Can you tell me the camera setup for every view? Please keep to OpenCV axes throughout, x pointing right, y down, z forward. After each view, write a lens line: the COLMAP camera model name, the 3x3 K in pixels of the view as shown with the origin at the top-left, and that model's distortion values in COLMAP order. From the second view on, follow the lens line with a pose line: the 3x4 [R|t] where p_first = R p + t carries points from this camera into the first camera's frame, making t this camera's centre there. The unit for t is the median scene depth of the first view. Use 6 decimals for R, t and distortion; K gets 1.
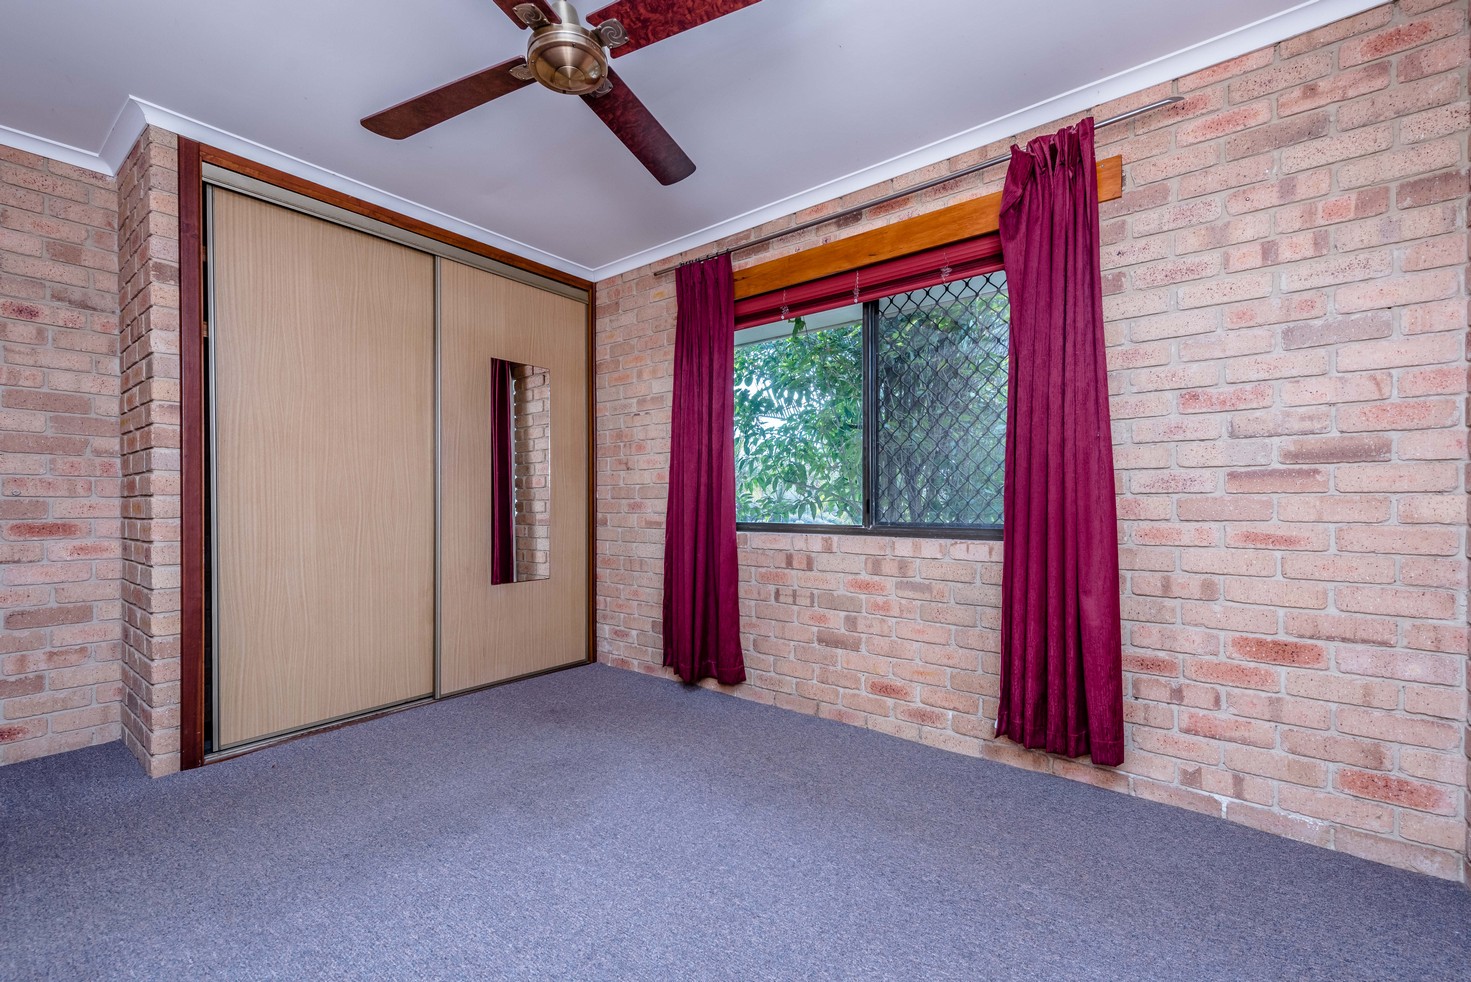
lens RADIAL K [[596.5, 0, 736.6], [0, 596.5, 497.2], [0, 0, 1]] dist [0.014532, -0.002209]
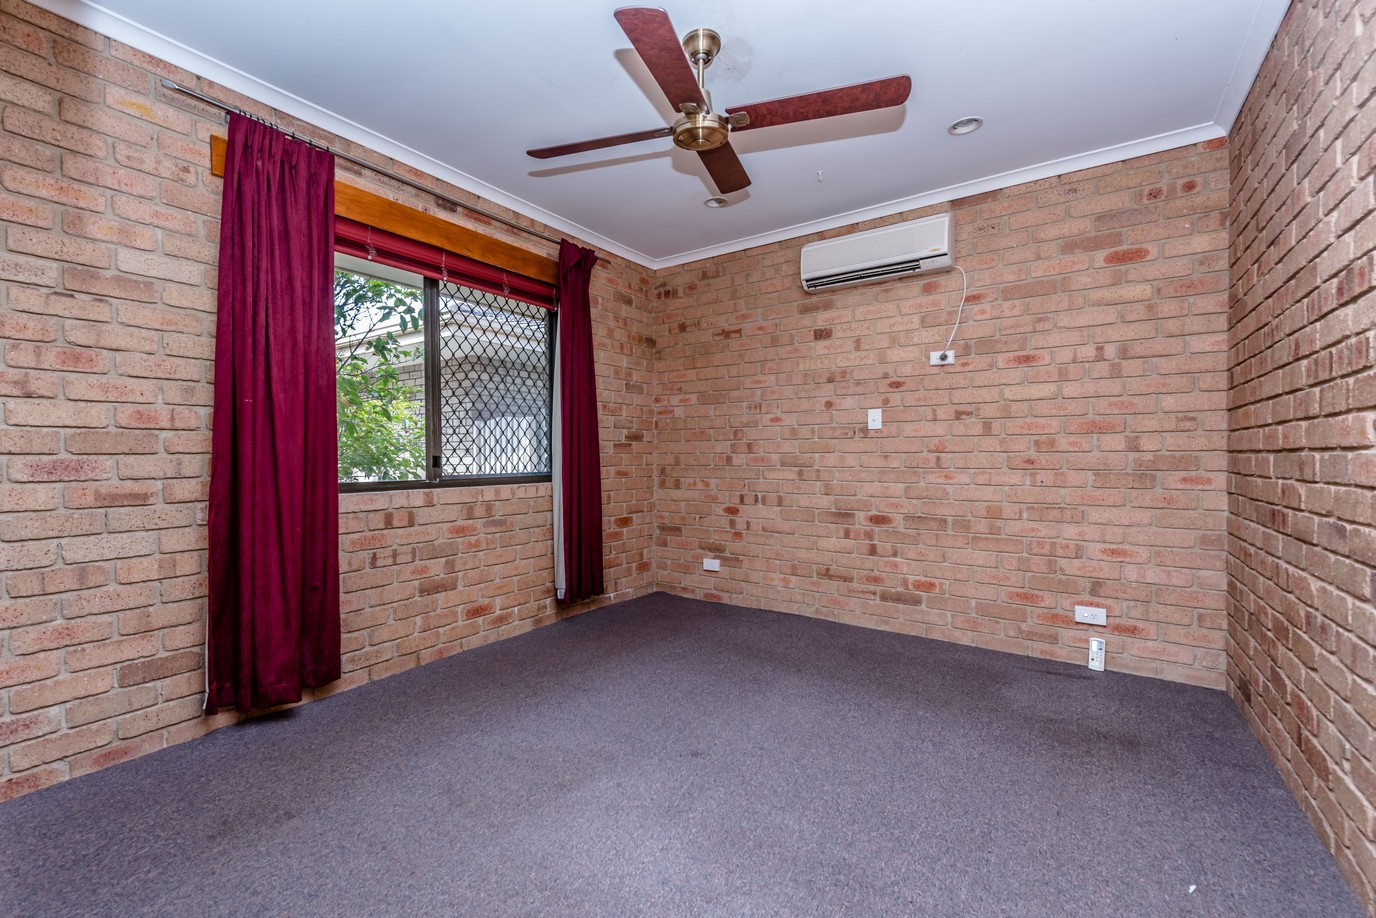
lens RADIAL K [[557.9, 0, 689.6], [0, 557.9, 458.8], [0, 0, 1]] dist [0.014532, -0.002209]
pose [[-0.043788, -0.001527, 0.999040, -0.897258], [0.002734, 0.999995, 0.001648, 0.008816], [-0.999037, 0.002803, -0.043784, 0.606637]]
